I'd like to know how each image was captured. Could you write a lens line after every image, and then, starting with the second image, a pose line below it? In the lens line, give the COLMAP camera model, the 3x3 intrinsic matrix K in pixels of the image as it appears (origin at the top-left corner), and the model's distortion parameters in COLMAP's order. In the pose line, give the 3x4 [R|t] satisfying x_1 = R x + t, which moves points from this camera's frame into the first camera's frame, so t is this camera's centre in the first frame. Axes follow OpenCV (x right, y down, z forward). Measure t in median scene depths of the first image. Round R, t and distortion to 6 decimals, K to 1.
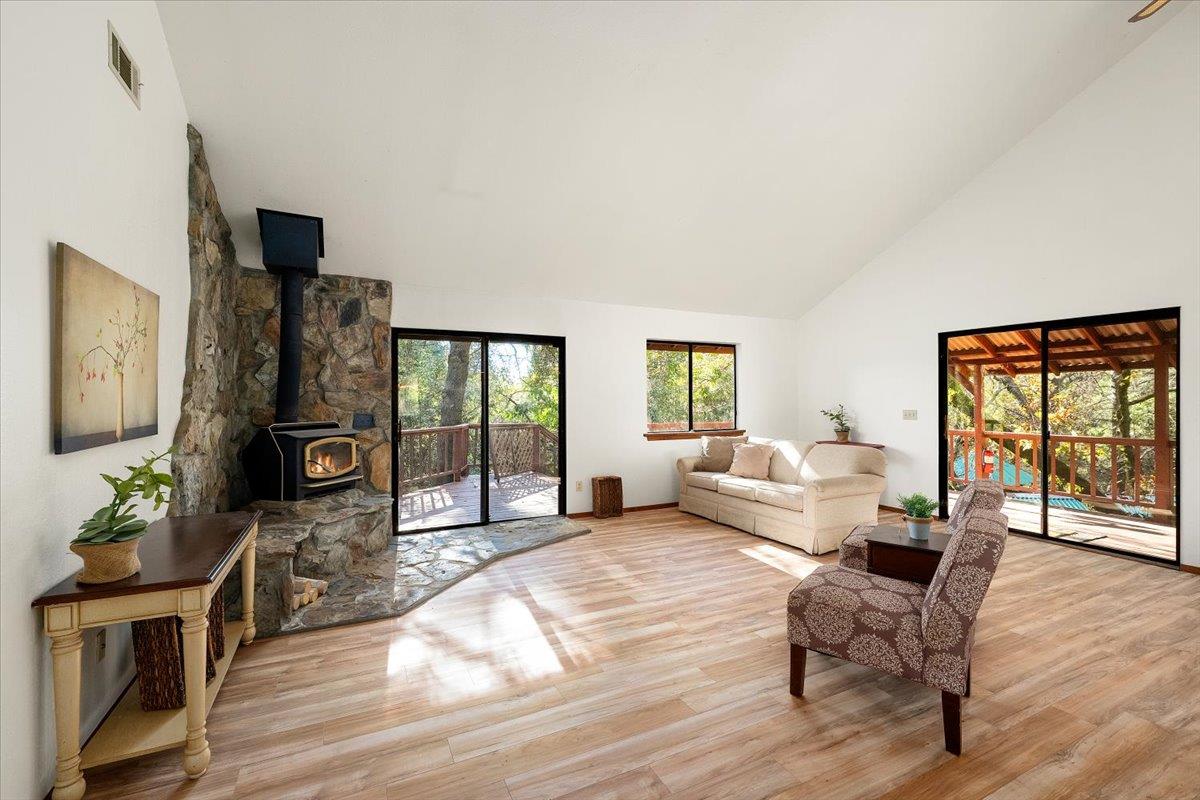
lens RADIAL K [[530.3, 0, 594.3], [0, 530.3, 401.9], [0, 0, 1]] dist [0.000149, -0.000086]
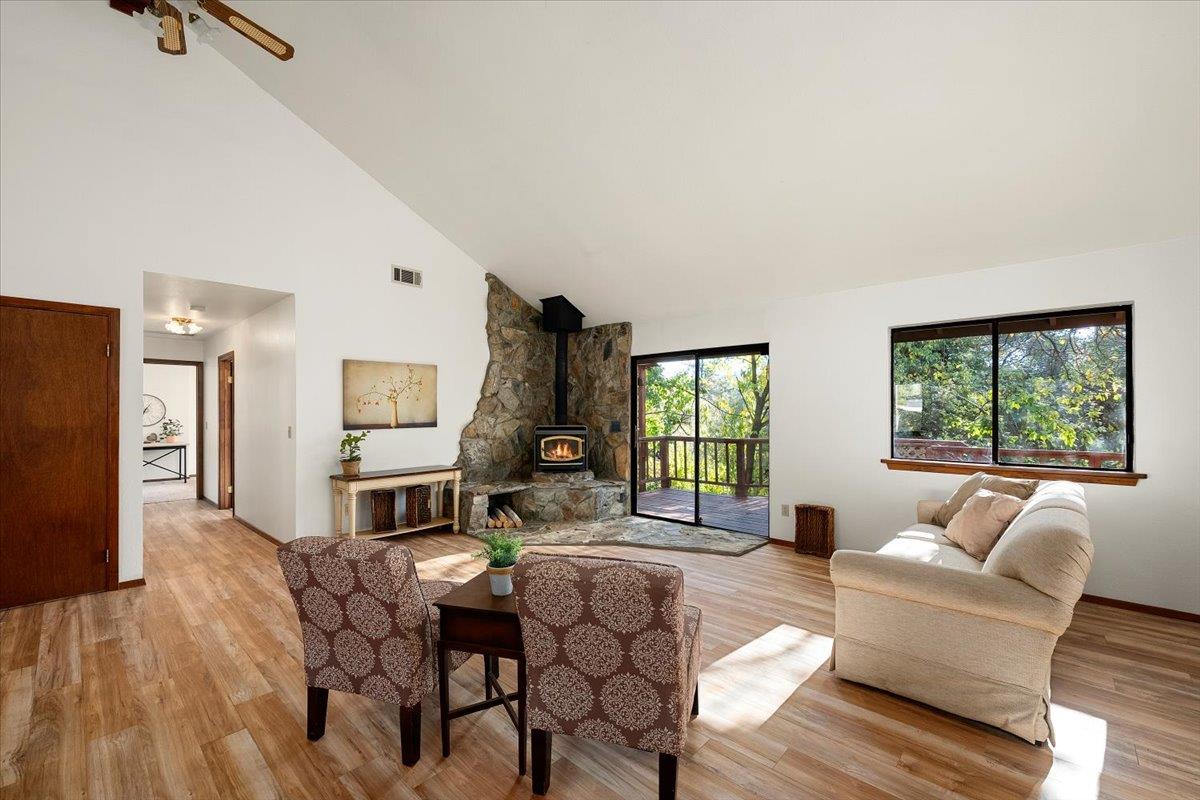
lens RADIAL K [[502.8, 0, 596.0], [0, 502.8, 411.2], [0, 0, 1]] dist [-0.000680, -0.000144]
pose [[0.333093, 0.004003, -0.942885, 0.803300], [-0.002728, 0.999991, 0.003282, -0.008271], [0.942890, 0.001480, 0.333101, 0.525765]]
